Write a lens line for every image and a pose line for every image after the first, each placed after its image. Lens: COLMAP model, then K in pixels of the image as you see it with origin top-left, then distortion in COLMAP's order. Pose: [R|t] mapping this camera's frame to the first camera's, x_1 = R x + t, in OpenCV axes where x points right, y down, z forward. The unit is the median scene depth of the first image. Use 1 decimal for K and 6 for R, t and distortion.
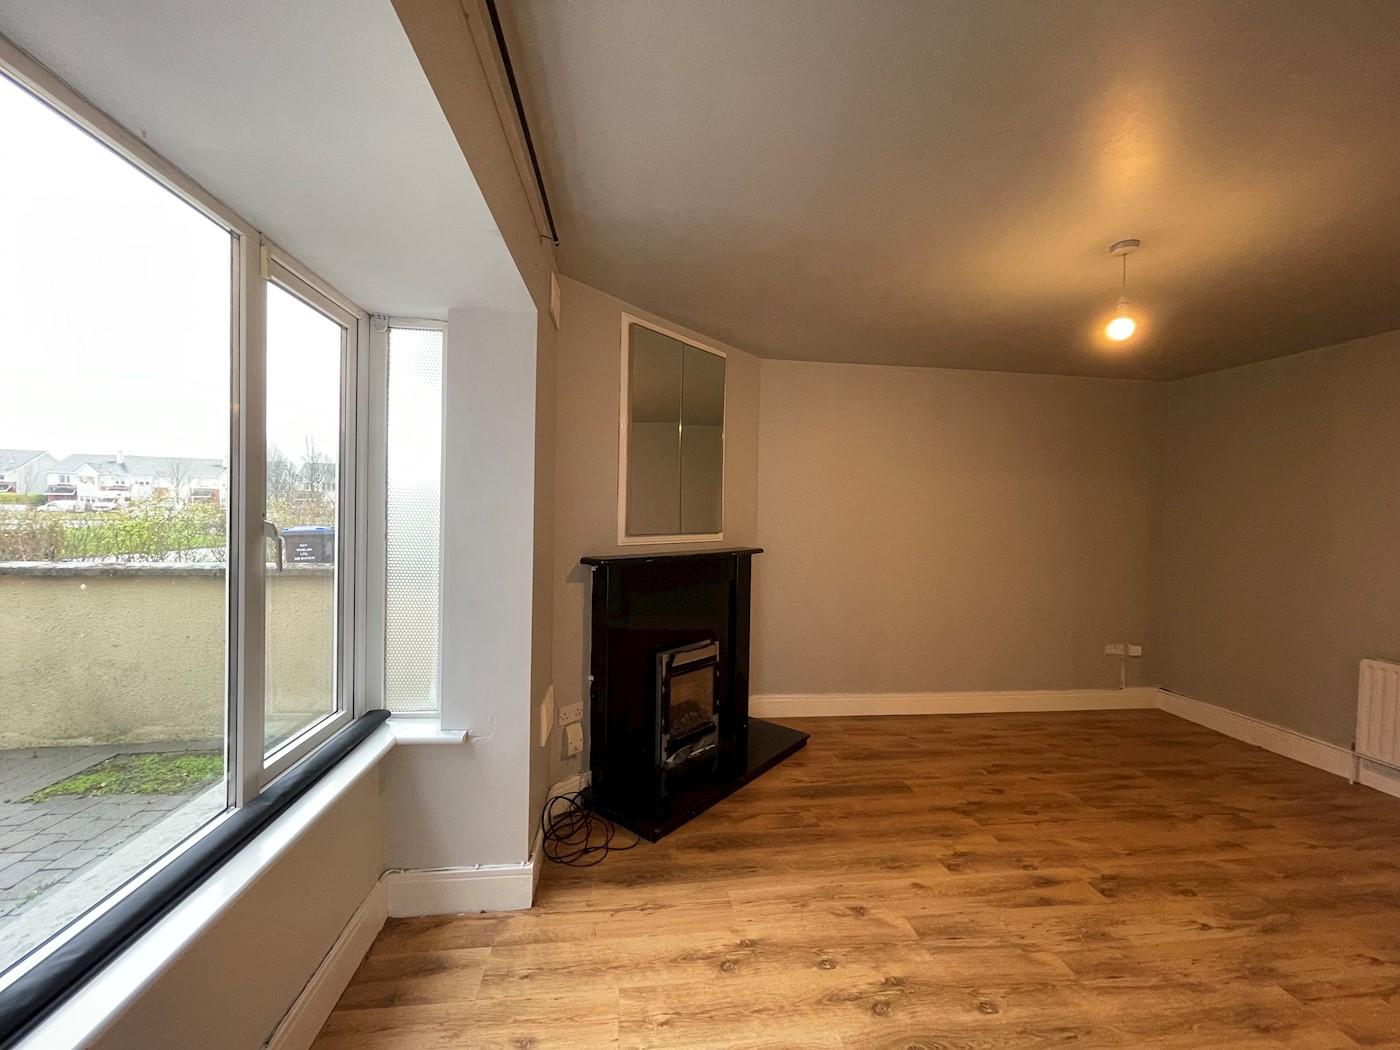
lens RADIAL K [[563.3, 0, 697.2], [0, 563.3, 524.3], [0, 0, 1]] dist [-0.001050, -0.000652]
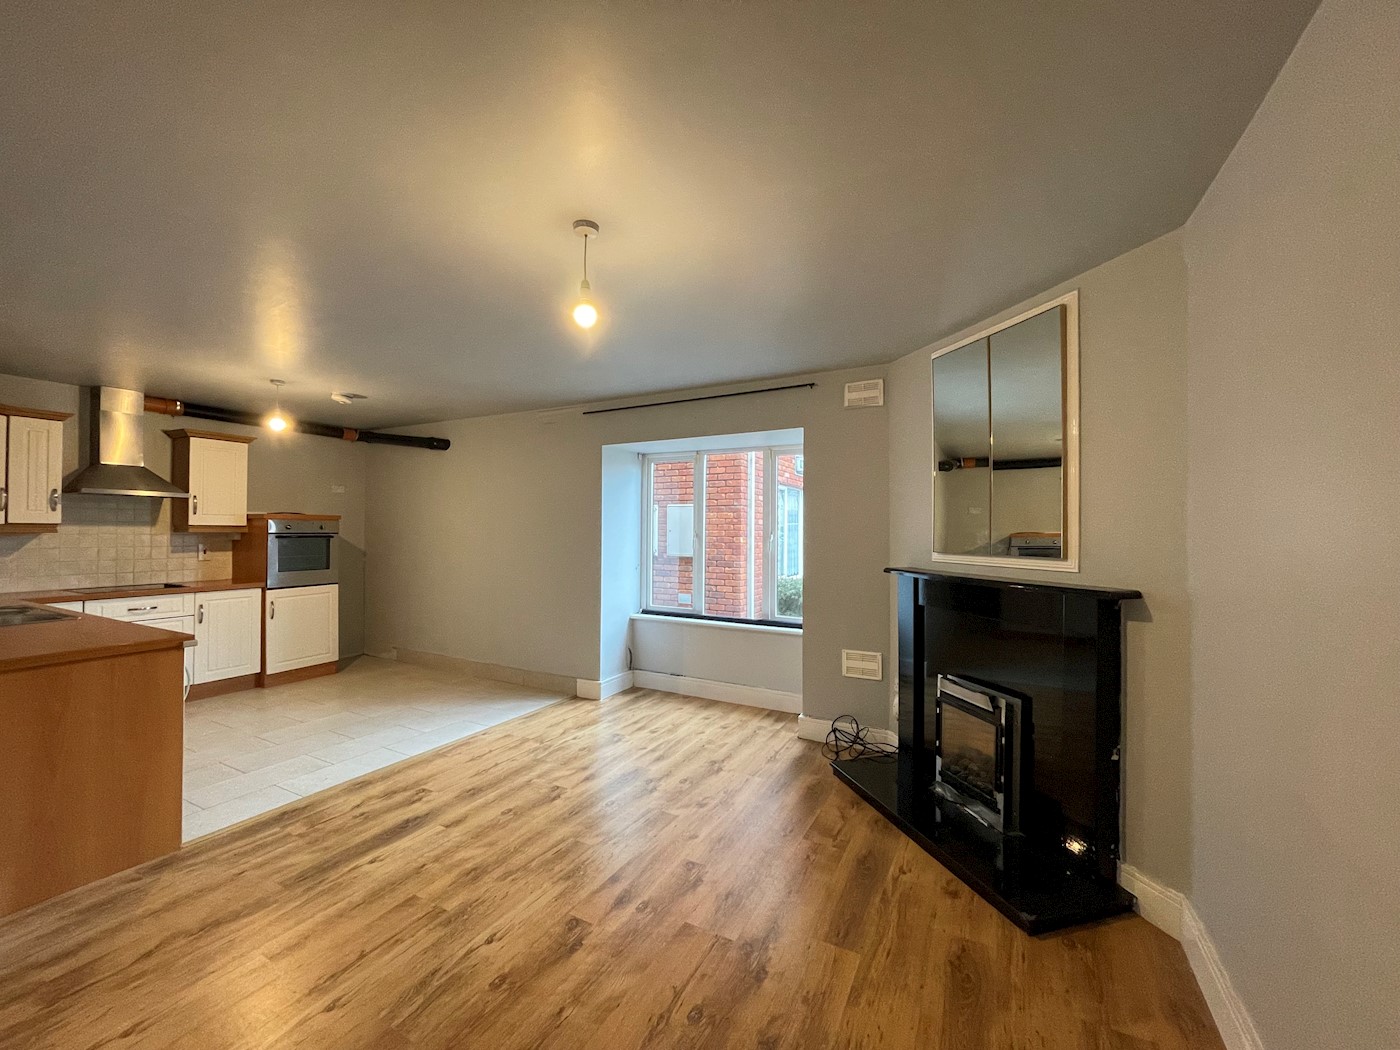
lens RADIAL K [[563.3, 0, 697.2], [0, 563.3, 524.3], [0, 0, 1]] dist [-0.001050, -0.000652]
pose [[-0.578791, -0.033153, -0.814802, 1.180100], [-0.034614, 0.999272, -0.016070, -0.000745], [0.814741, 0.018902, -0.579517, 1.438074]]
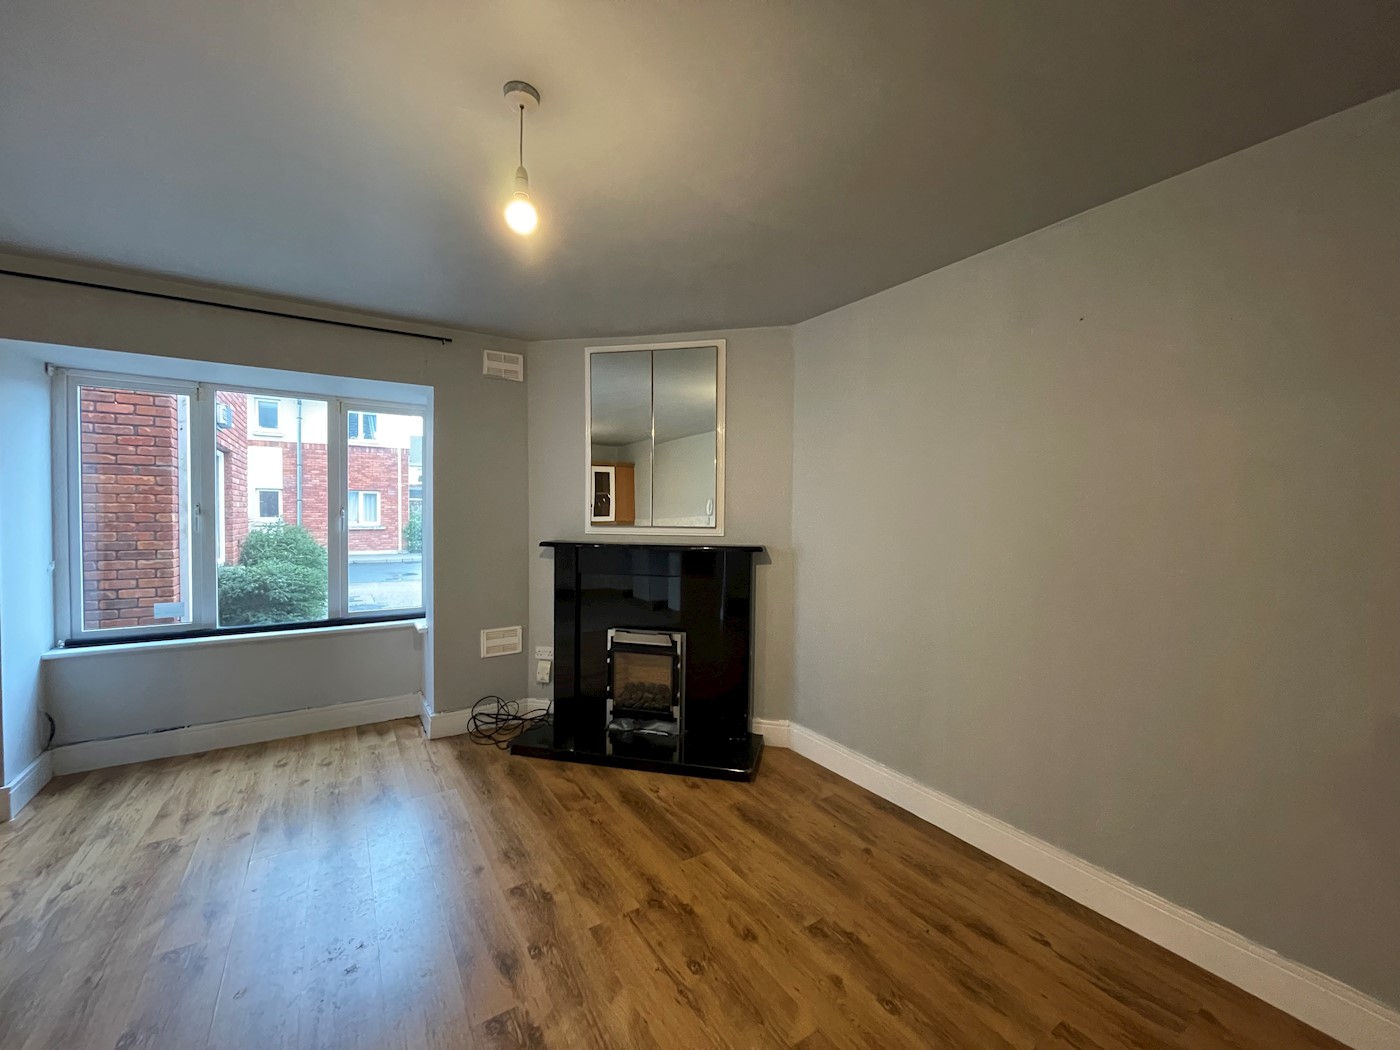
lens RADIAL K [[563.3, 0, 697.2], [0, 563.3, 524.3], [0, 0, 1]] dist [-0.001050, -0.000652]
pose [[0.435080, 0.005445, -0.900375, 1.245901], [-0.019029, 0.999814, -0.003149, 0.018946], [0.900191, 0.018503, 0.435103, 0.770549]]
